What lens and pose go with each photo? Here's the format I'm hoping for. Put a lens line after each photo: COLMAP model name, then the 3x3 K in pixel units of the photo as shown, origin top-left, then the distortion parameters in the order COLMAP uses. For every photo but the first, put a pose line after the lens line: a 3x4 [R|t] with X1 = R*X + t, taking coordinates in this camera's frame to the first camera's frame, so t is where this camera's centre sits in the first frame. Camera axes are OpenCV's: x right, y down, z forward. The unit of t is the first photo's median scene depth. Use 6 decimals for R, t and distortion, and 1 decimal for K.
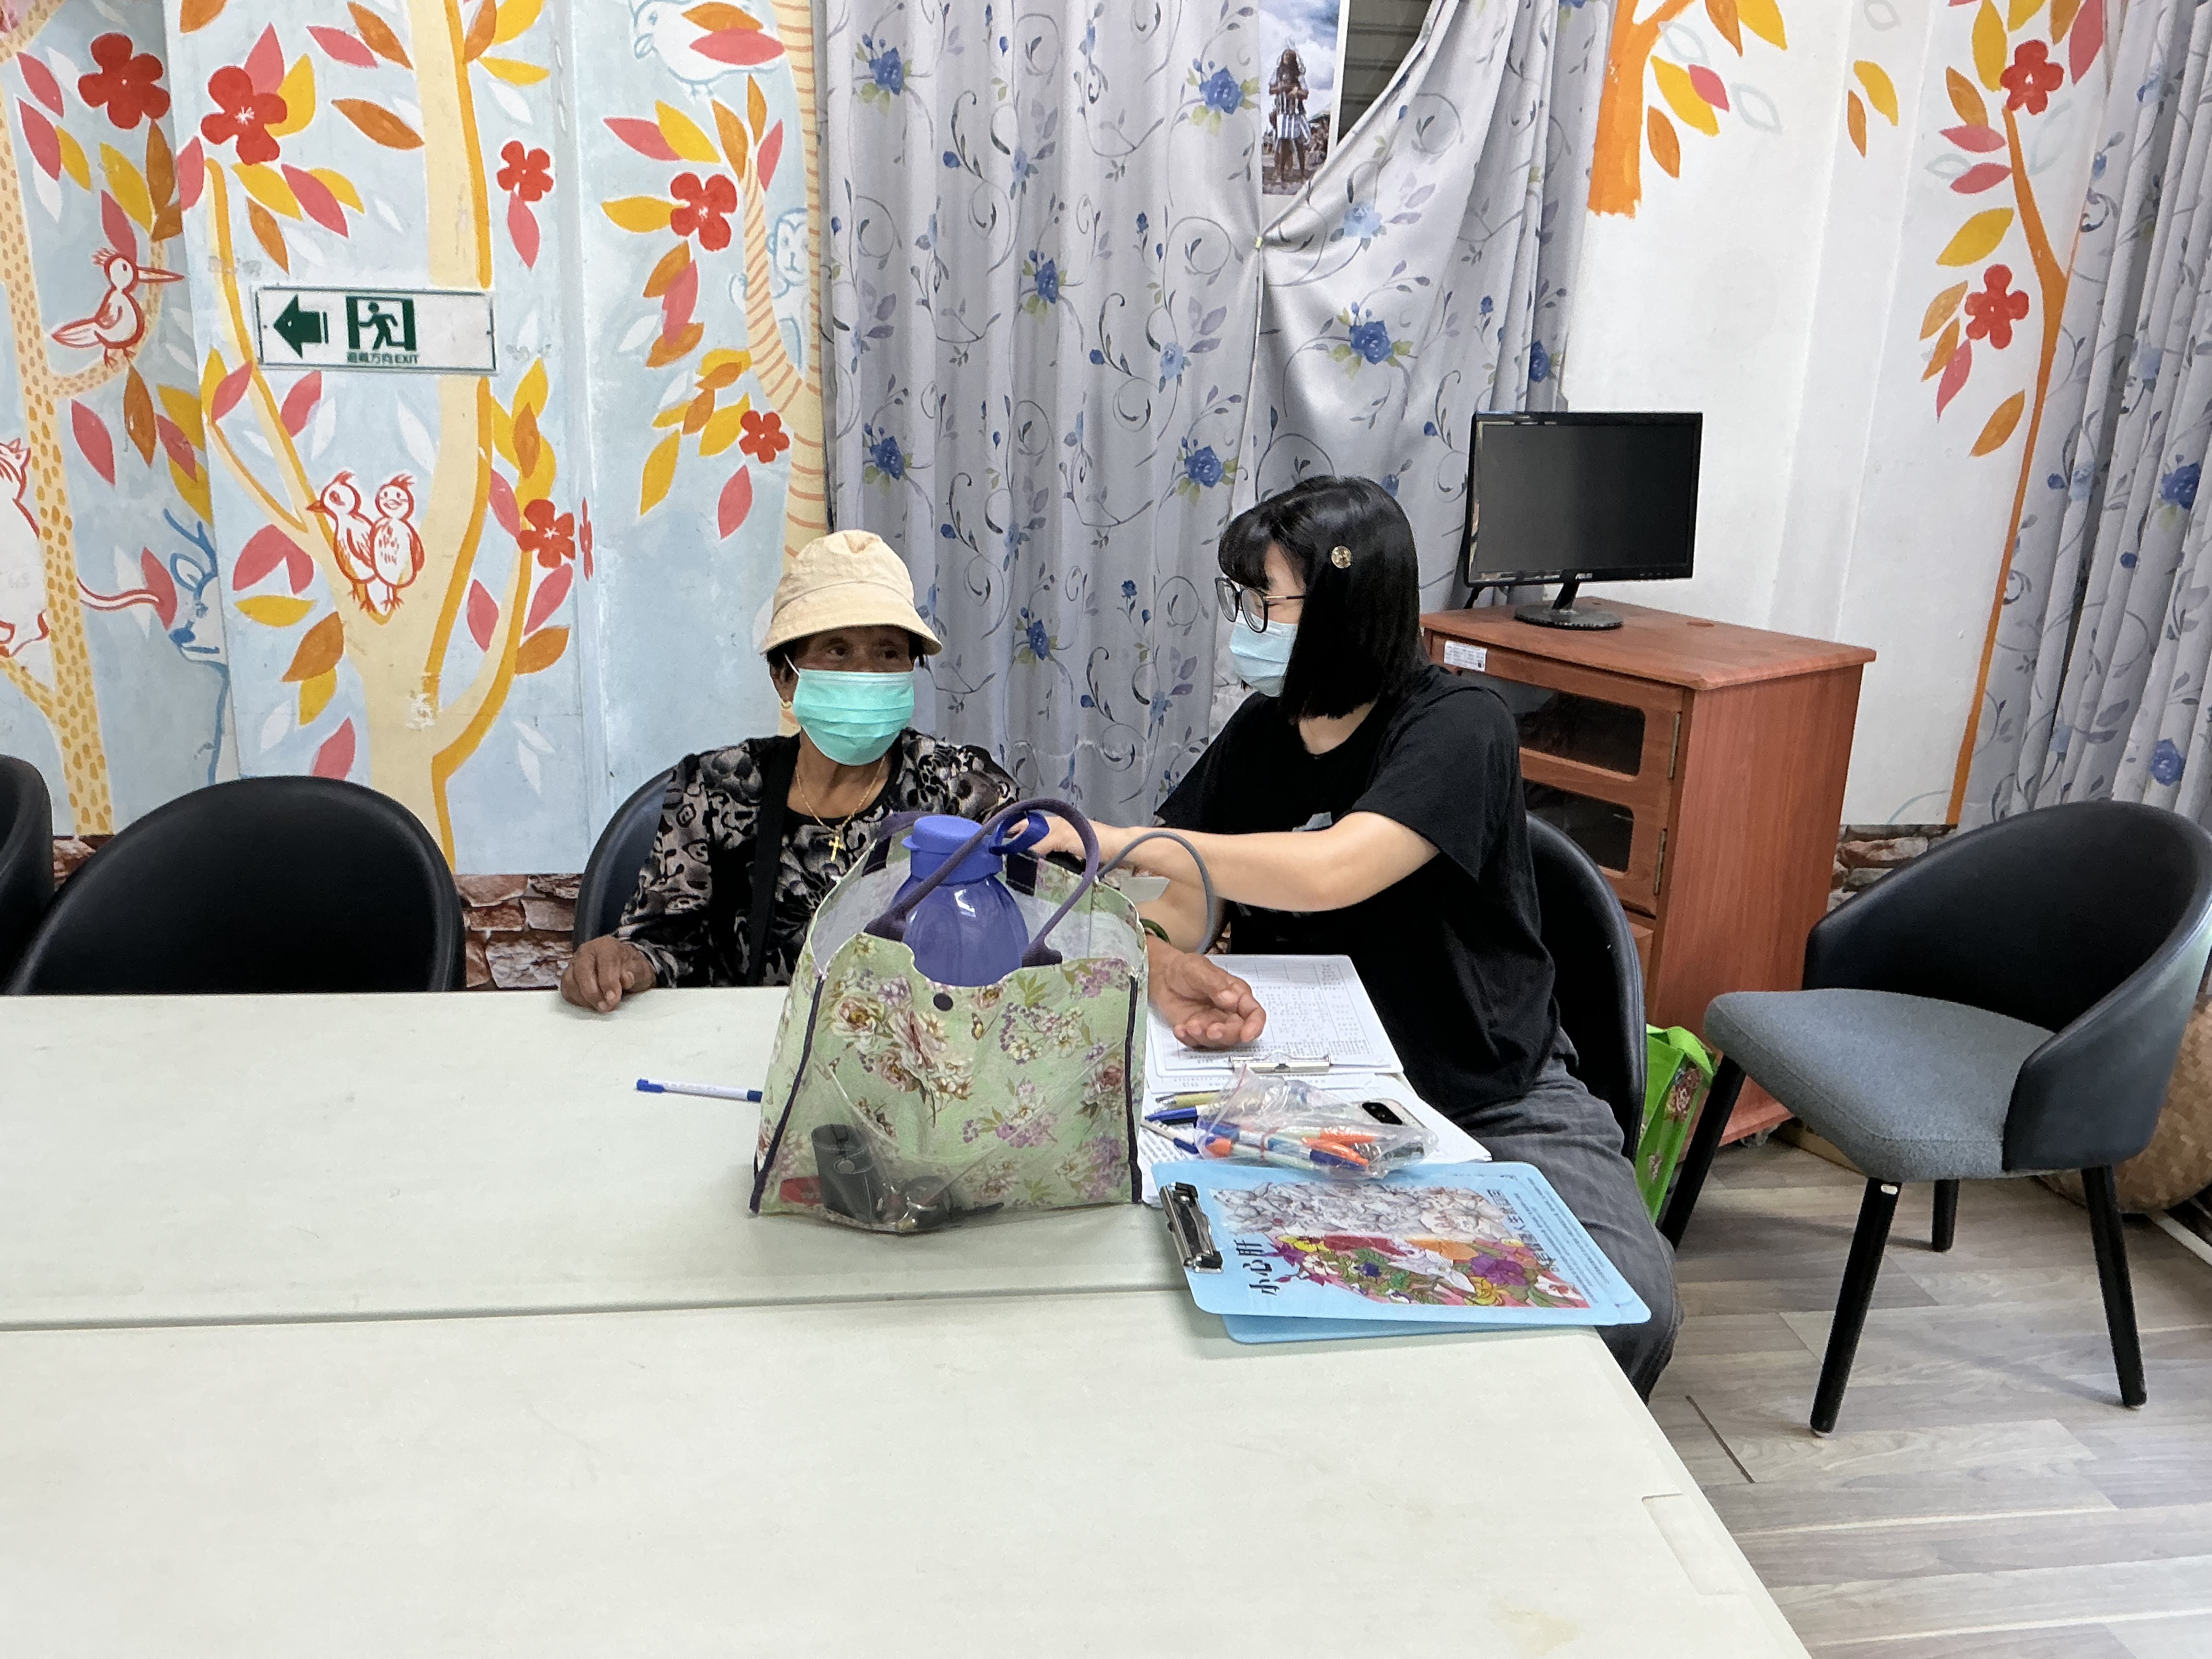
lens RADIAL K [[1831.7, 0, 1116.4], [0, 1831.7, 830.6], [0, 0, 1]] dist [0.148623, -0.306590]
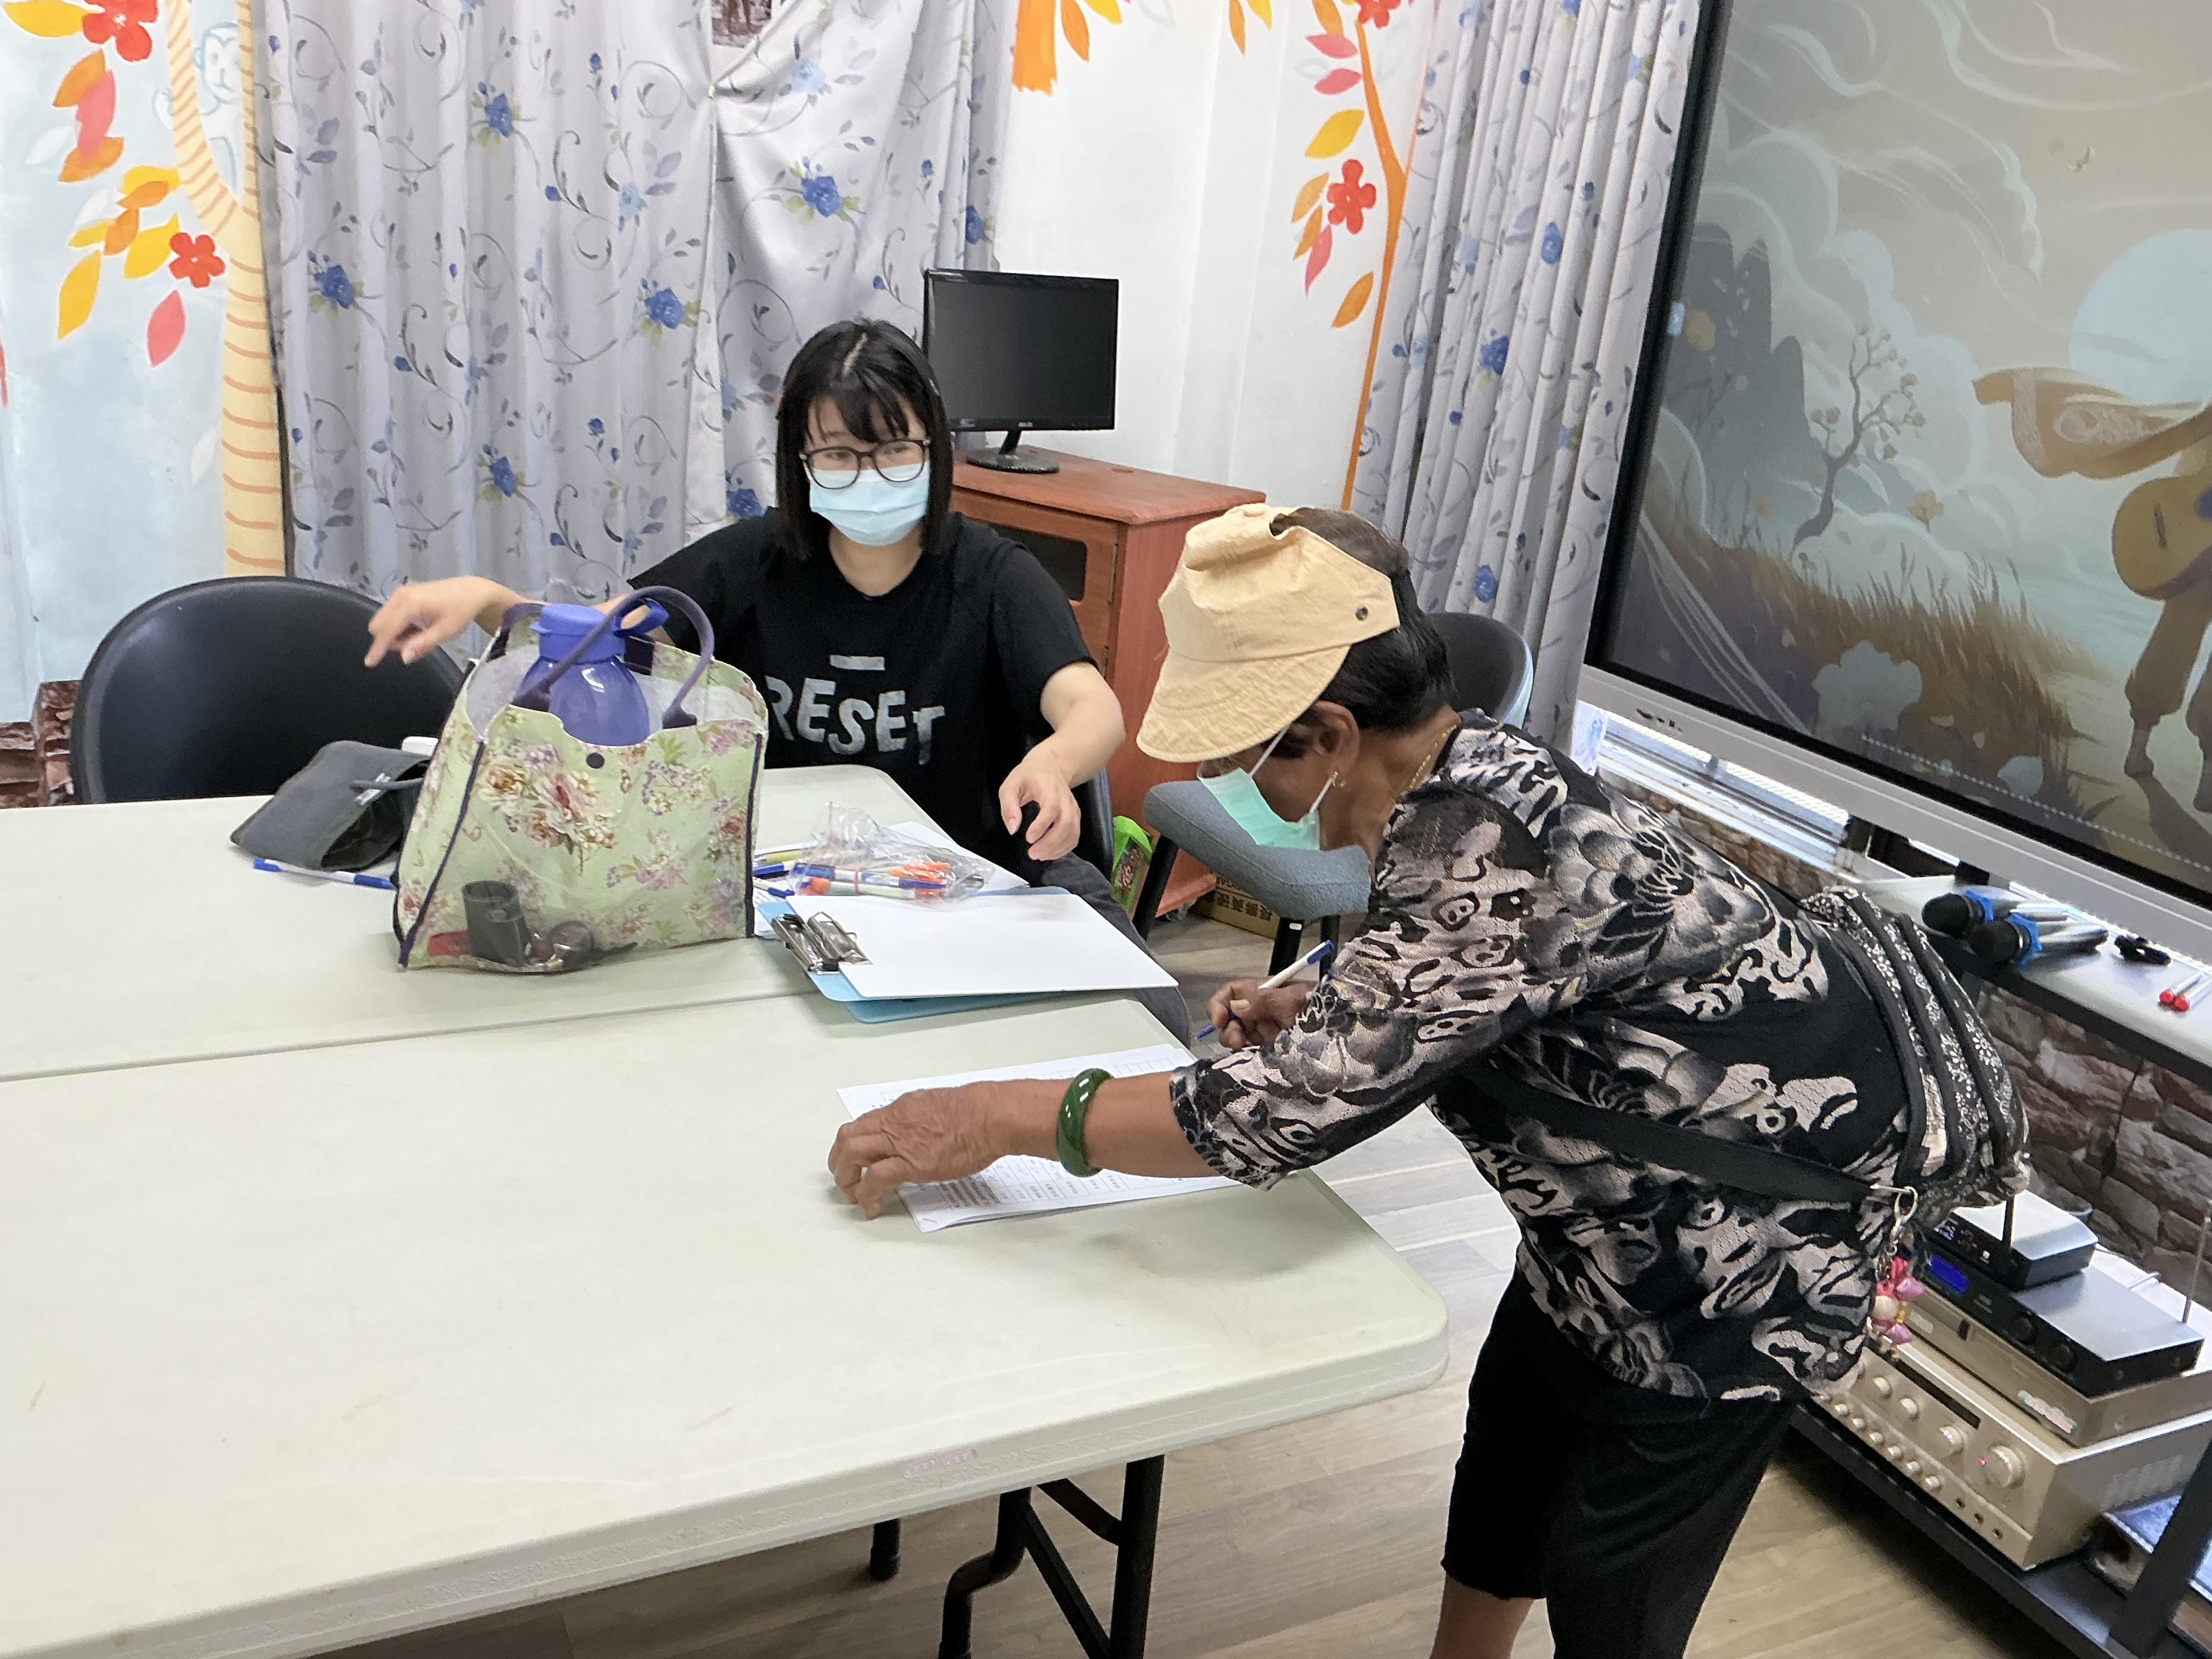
lens RADIAL K [[1850.5, 0, 1109.6], [0, 1850.5, 834.0], [0, 0, 1]] dist [0.073454, -0.125559]
pose [[0.946792, -0.054433, 0.317211, -0.067176], [0.031821, 0.996597, 0.076037, 0.025307], [-0.320270, -0.061897, 0.945302, -0.087710]]
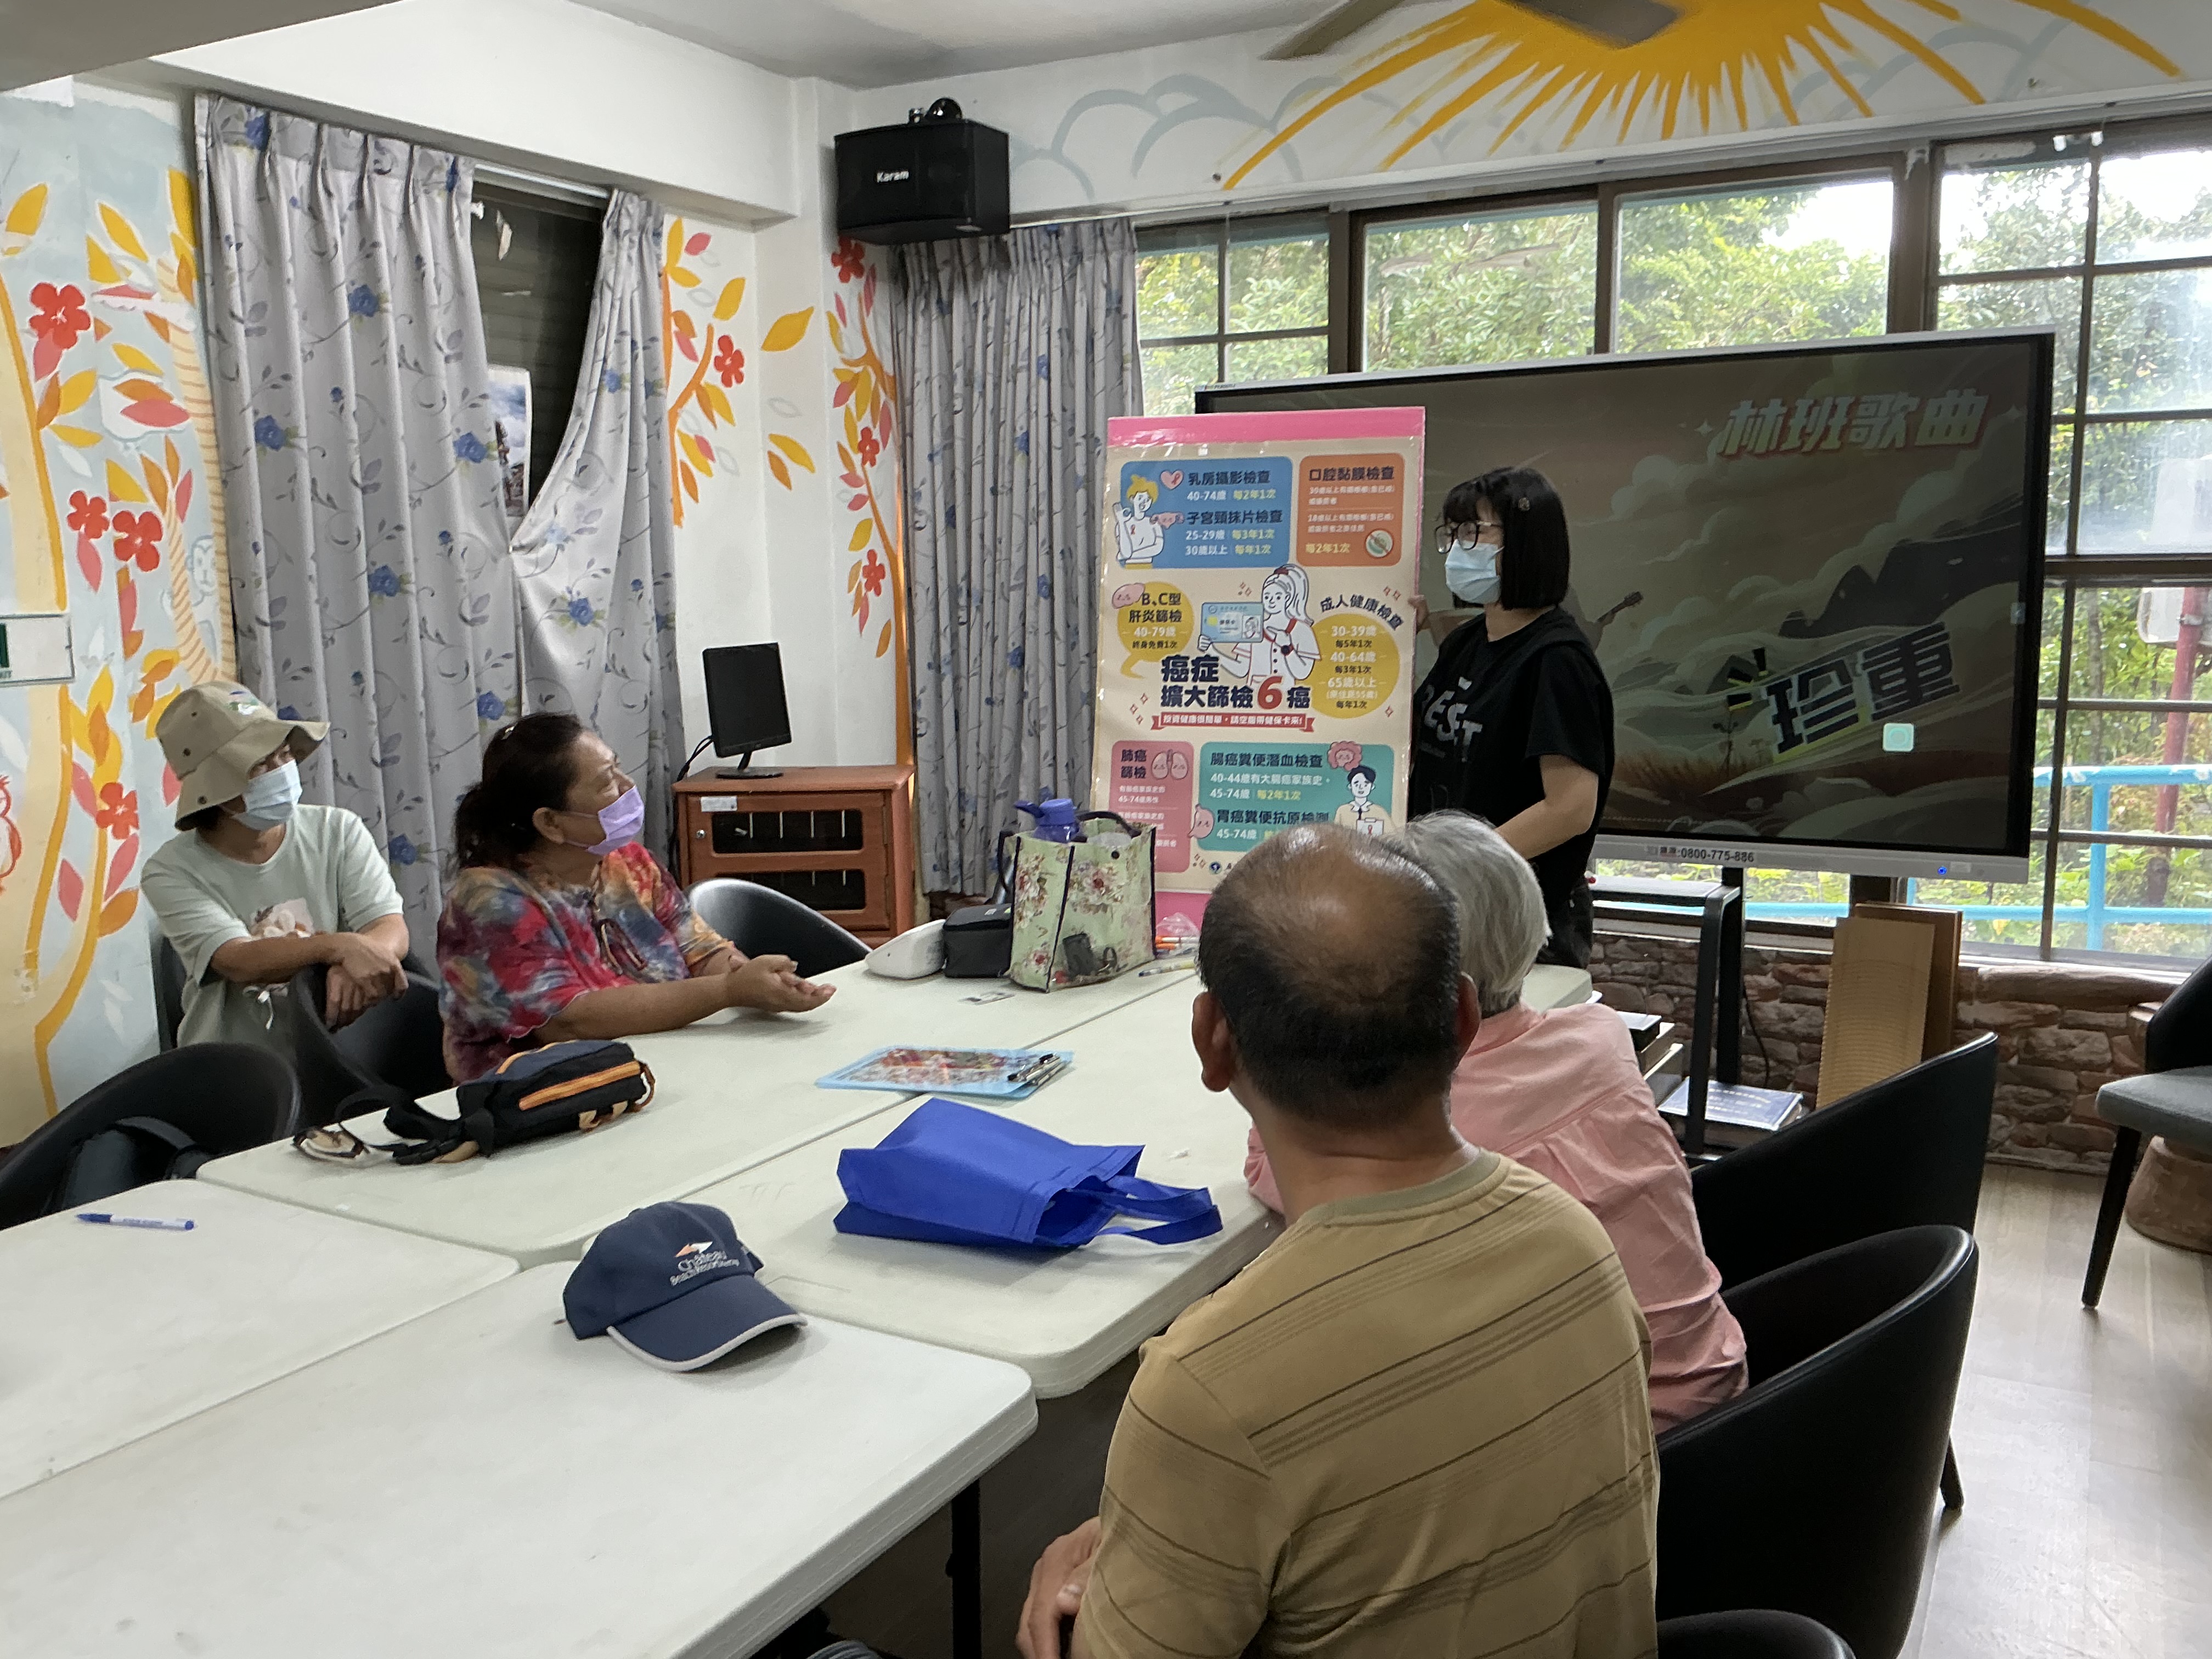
lens RADIAL K [[1851.2, 0, 1105.2], [0, 1851.2, 838.4], [0, 0, 1]] dist [0.112961, -0.200770]
pose [[0.590631, -0.157579, 0.791407, -0.831919], [0.265379, 0.964125, -0.006085, 0.026856], [-0.762056, 0.213617, 0.611260, -0.179104]]
